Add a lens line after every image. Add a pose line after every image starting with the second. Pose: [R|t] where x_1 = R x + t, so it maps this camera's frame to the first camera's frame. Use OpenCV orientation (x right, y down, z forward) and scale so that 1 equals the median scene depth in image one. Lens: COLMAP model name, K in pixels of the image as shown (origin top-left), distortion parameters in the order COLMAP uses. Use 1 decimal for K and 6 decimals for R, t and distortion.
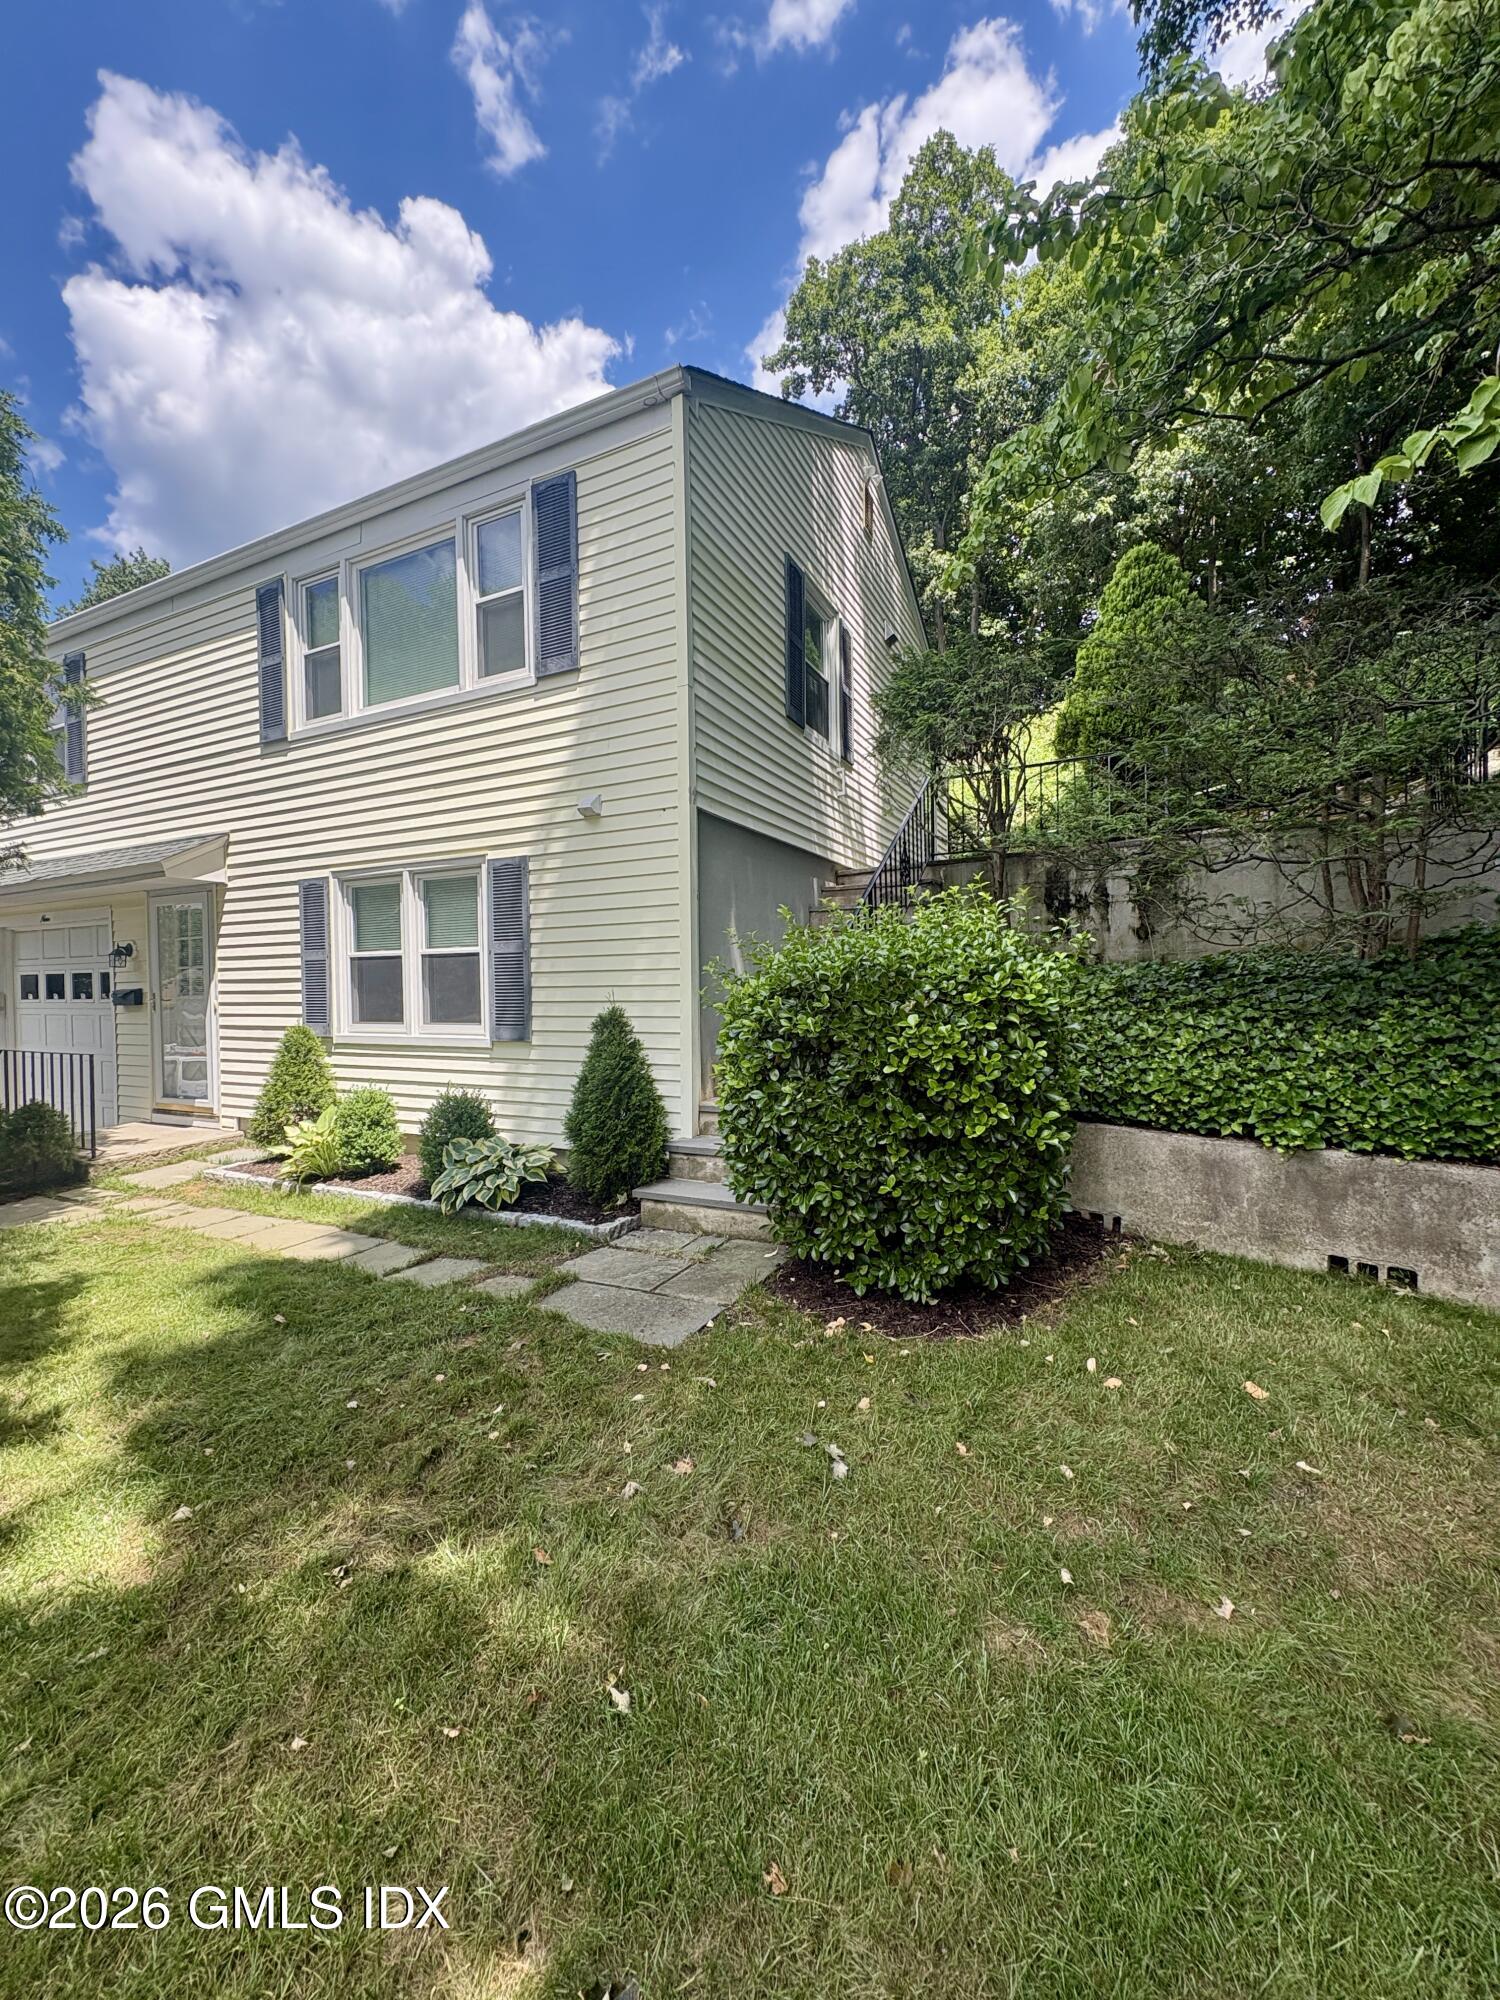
lens RADIAL K [[794.7, 0, 750.0], [0, 794.7, 1000.0], [0, 0, 1]] dist [-0.006706, 0.004303]
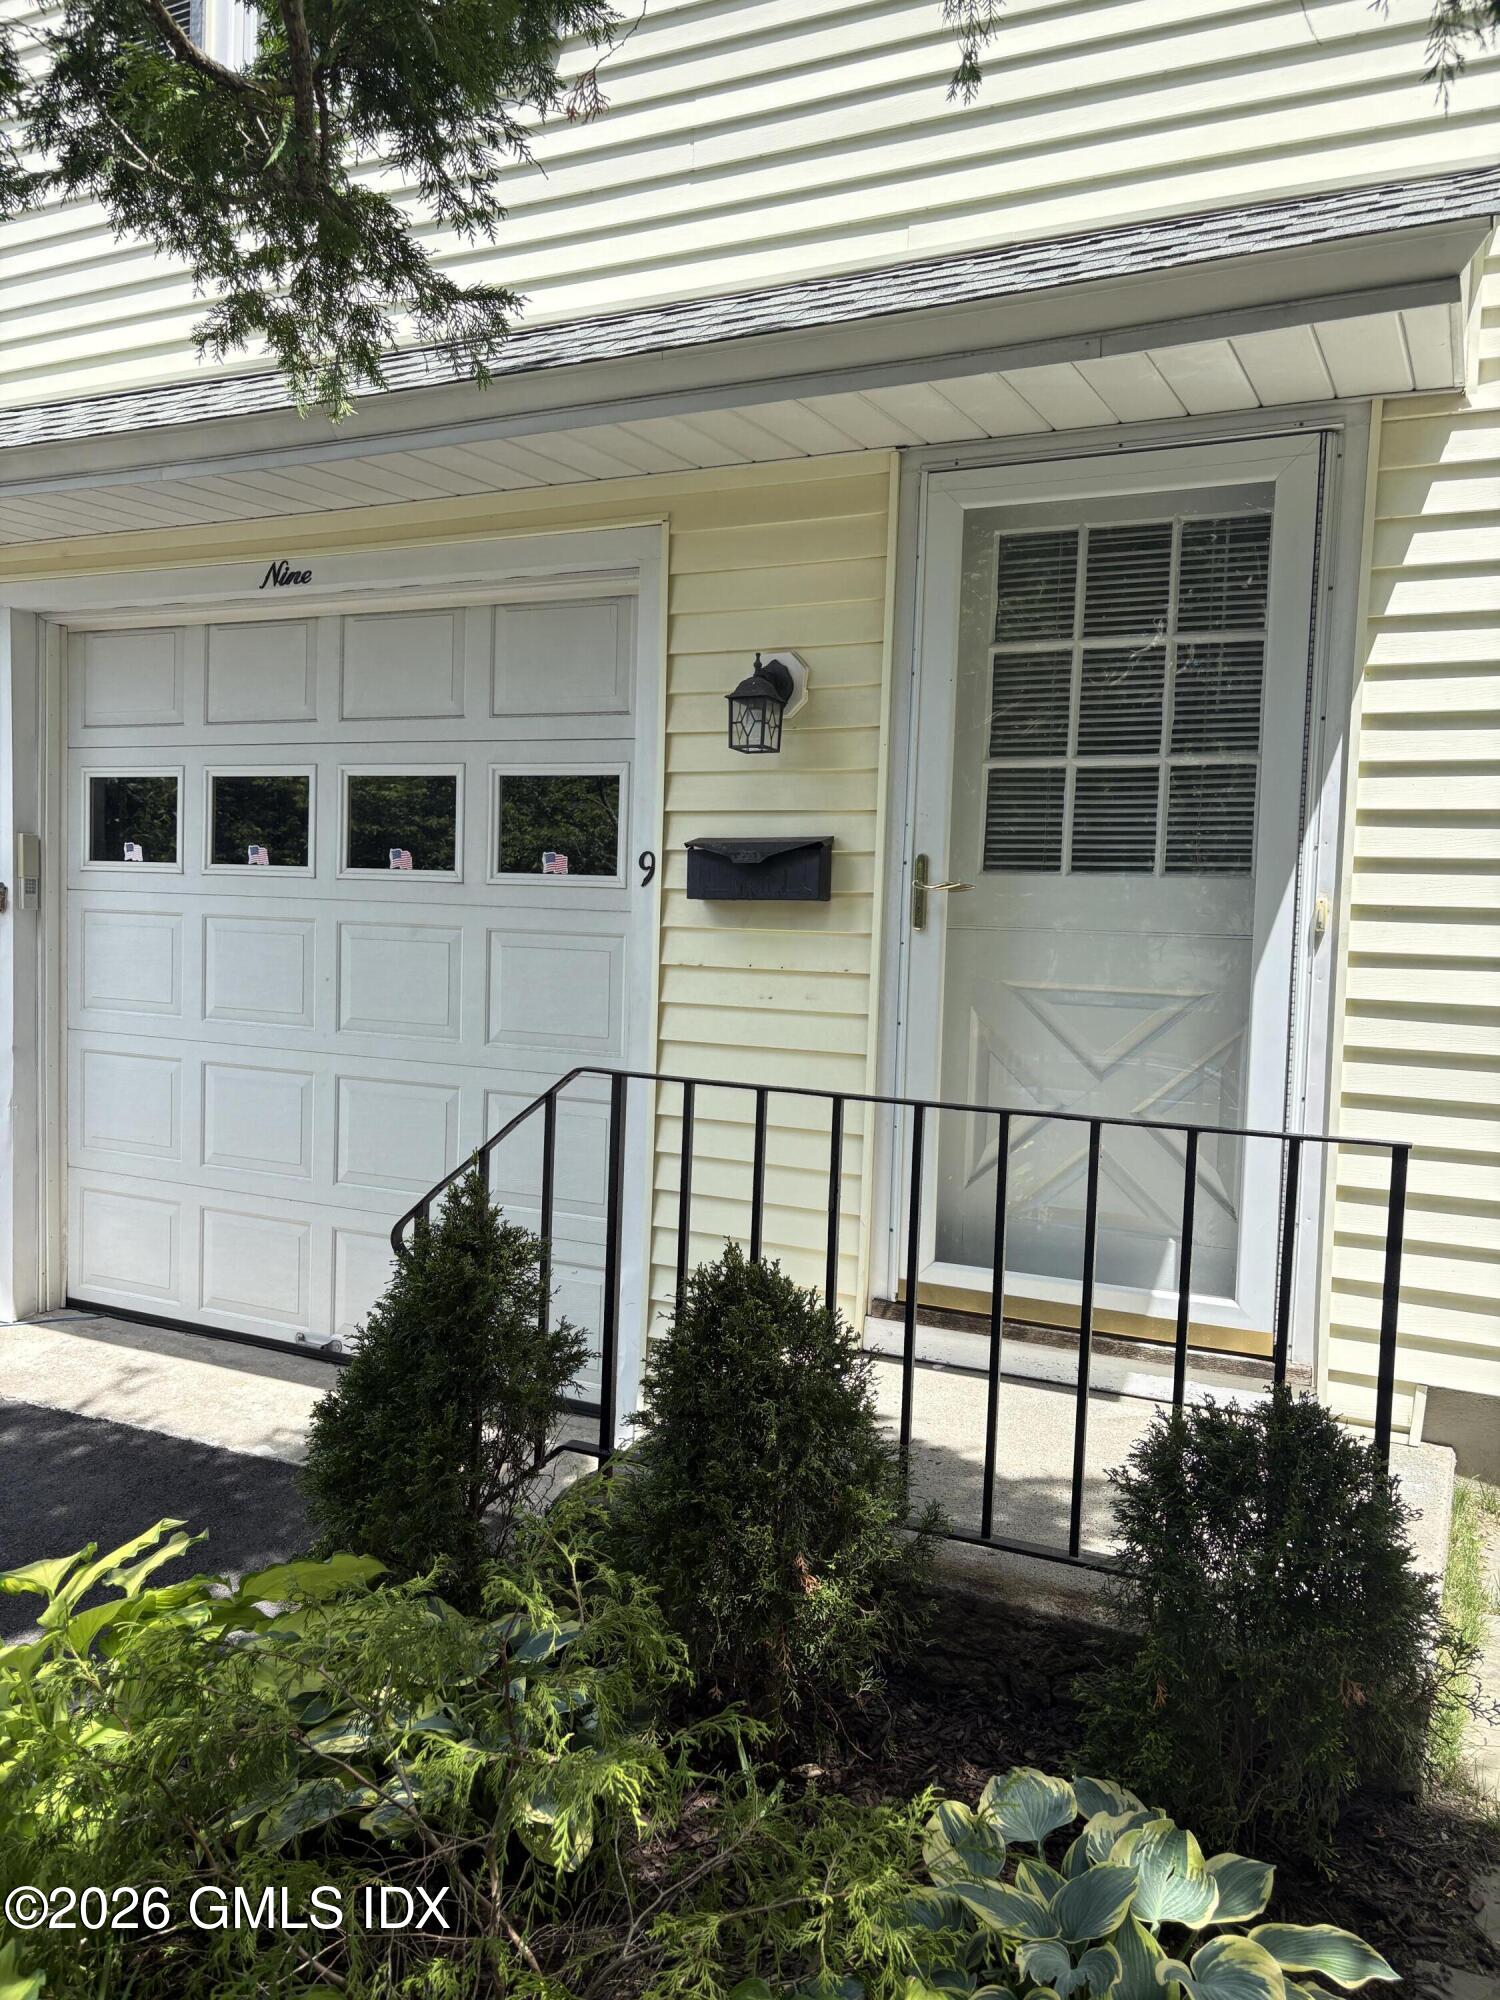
lens RADIAL K [[1551.1, 0, 750.8], [0, 1551.1, 1031.1], [0, 0, 1]] dist [0.100077, -0.167822]
pose [[0.999220, 0.038350, -0.009366, -1.030146], [-0.037504, 0.996242, 0.078073, 0.012819], [0.012325, -0.077661, 0.996904, 0.634861]]
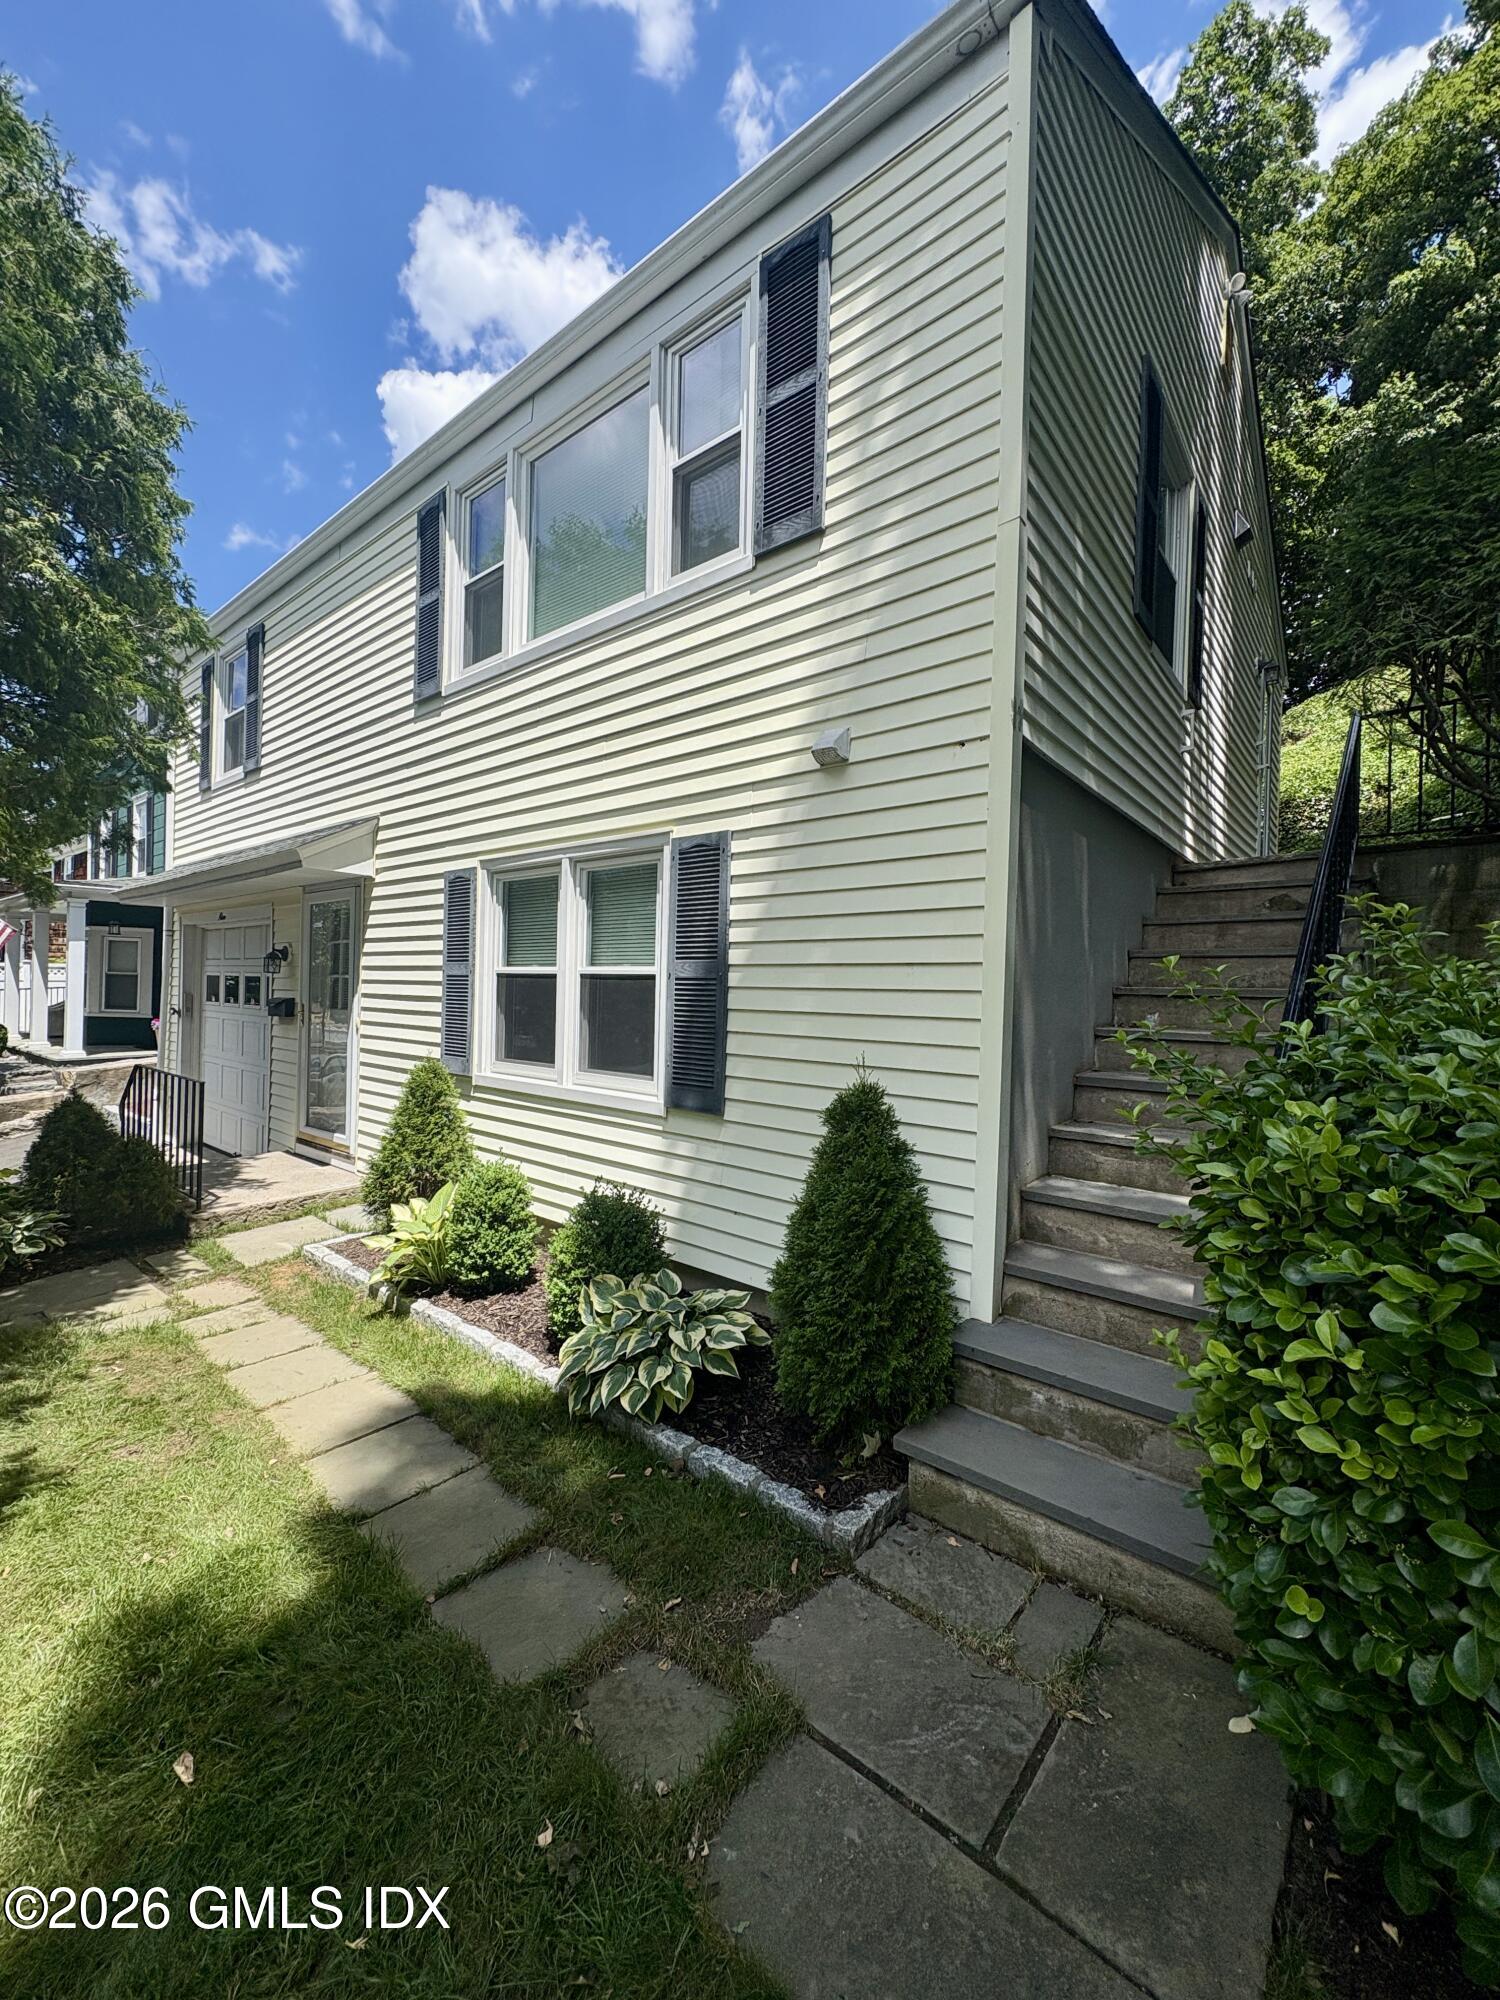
lens RADIAL K [[794.7, 0, 750.0], [0, 794.7, 1000.0], [0, 0, 1]] dist [-0.006706, 0.004303]
pose [[0.971856, 0.040957, -0.231988, -0.101000], [-0.044060, 0.998995, -0.008204, -0.036067], [0.231419, 0.018194, 0.972684, 0.350344]]
